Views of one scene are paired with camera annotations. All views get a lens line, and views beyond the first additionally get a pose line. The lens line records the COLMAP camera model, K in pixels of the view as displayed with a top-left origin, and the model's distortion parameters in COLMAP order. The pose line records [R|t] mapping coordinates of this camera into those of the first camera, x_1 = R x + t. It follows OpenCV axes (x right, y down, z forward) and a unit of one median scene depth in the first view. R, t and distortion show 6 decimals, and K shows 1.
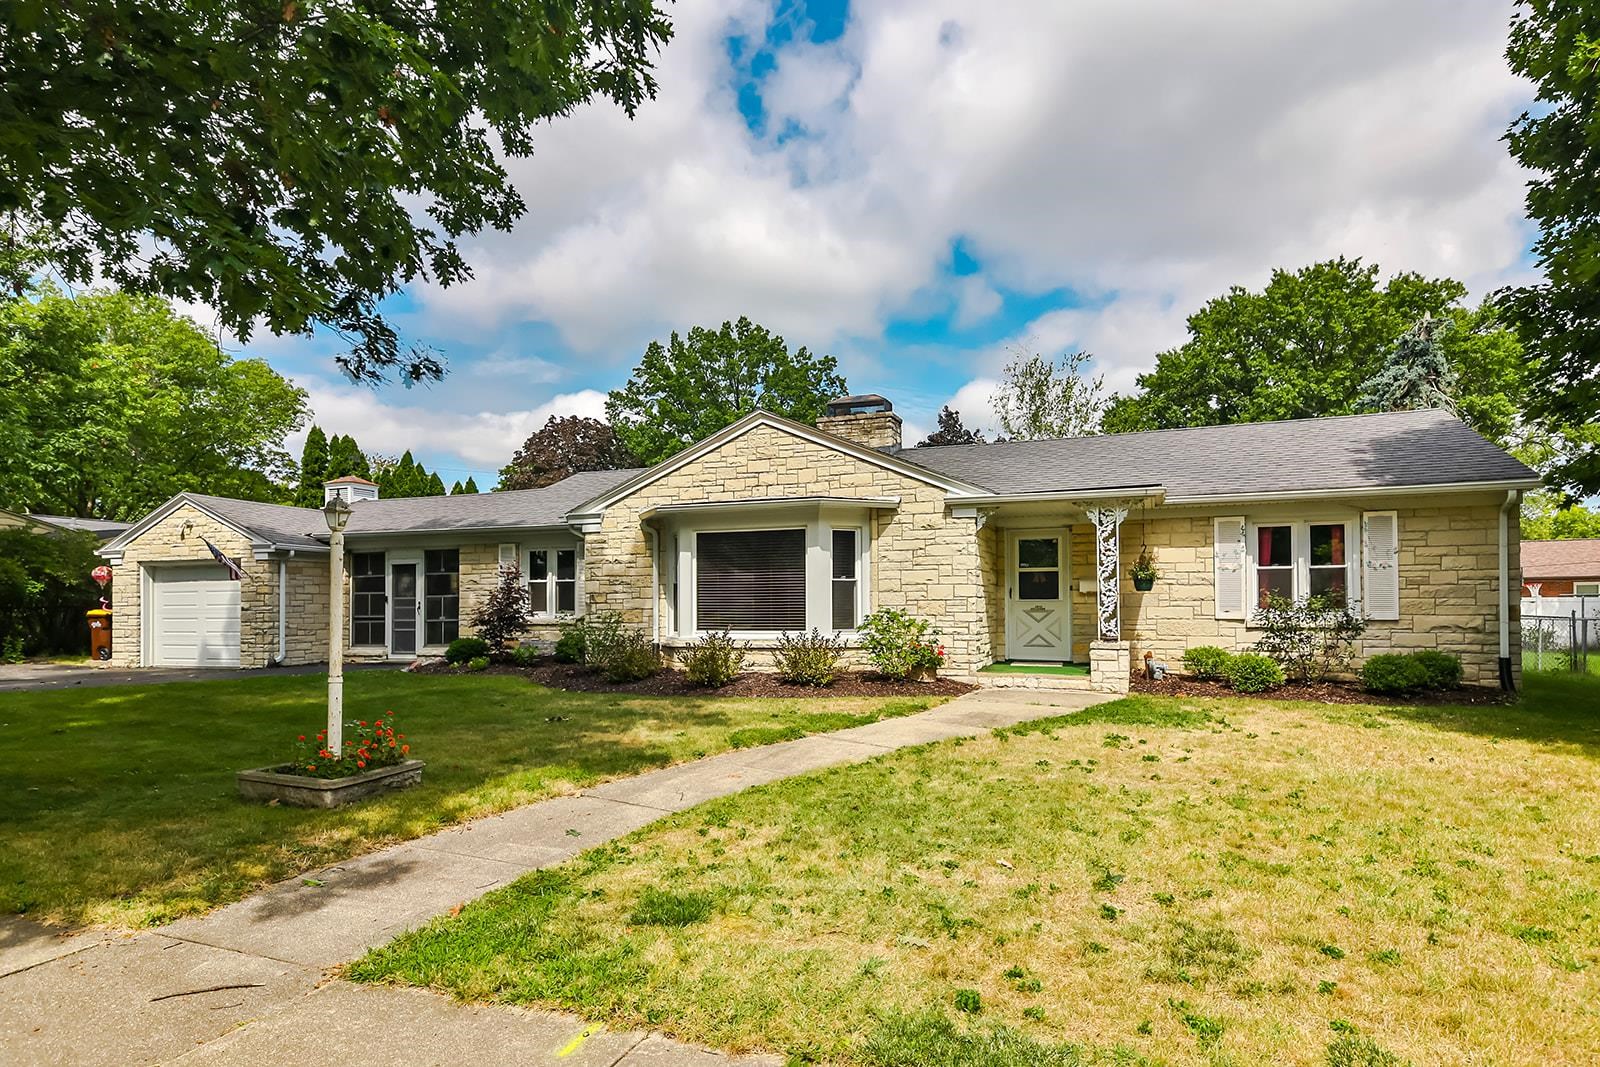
lens RADIAL K [[820.9, 0, 795.1], [0, 820.9, 601.5], [0, 0, 1]] dist [0.042858, -0.000095]
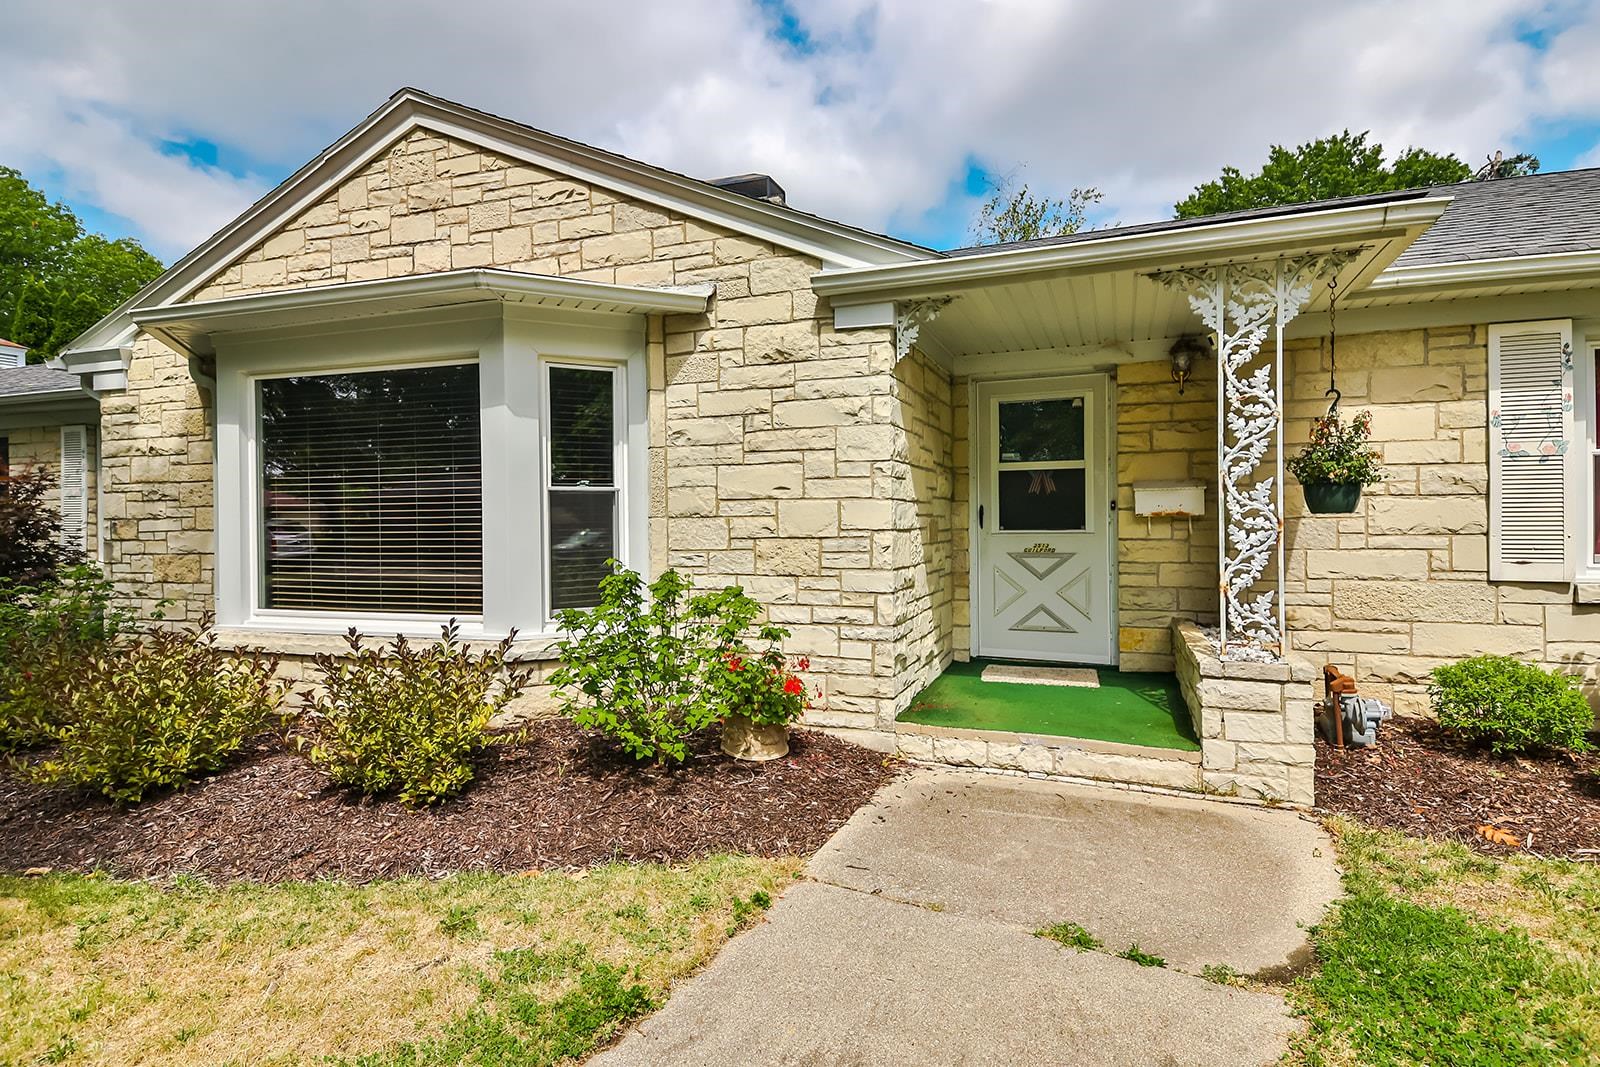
lens RADIAL K [[847.5, 0, 794.8], [0, 847.5, 533.4], [0, 0, 1]] dist [0.095226, -0.061498]
pose [[0.999254, -0.006650, 0.038045, 0.149414], [0.005832, 0.999750, 0.021586, -0.012572], [-0.038179, -0.021348, 0.999043, 0.565117]]
